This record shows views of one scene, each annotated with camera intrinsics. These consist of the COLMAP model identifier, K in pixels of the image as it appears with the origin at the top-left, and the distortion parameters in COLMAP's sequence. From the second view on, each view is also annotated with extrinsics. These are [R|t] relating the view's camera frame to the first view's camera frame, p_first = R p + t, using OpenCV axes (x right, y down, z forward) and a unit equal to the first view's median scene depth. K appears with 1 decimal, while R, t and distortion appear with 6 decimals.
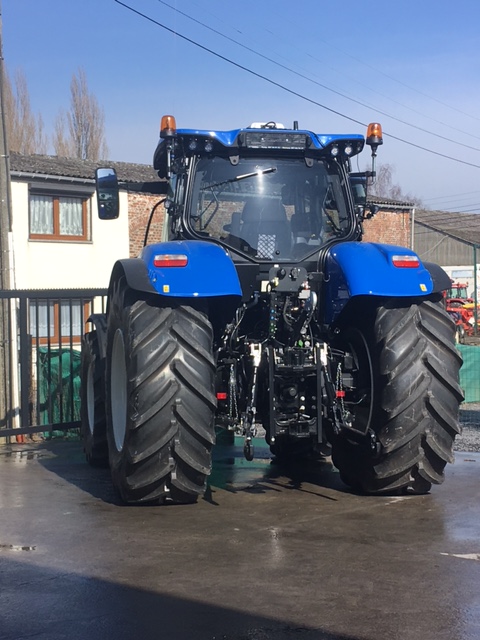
lens RADIAL K [[1222.3, 0, 239.4], [0, 1222.3, 320.7], [0, 0, 1]] dist [-0.028902, 0.000000]
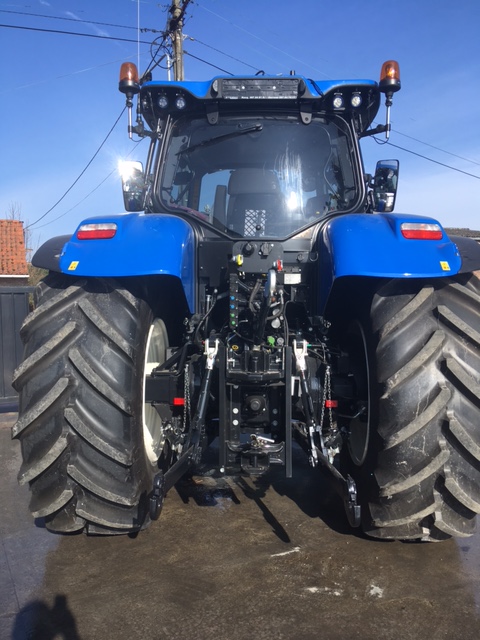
lens RADIAL K [[550.0, 0, 243.5], [0, 550.0, 316.9], [0, 0, 1]] dist [0.096709, 0.023353]
pose [[0.969765, 0.010127, -0.243829, 0.117612], [-0.000973, 0.999291, 0.037634, -0.008933], [0.244038, -0.036259, 0.969088, 0.657779]]
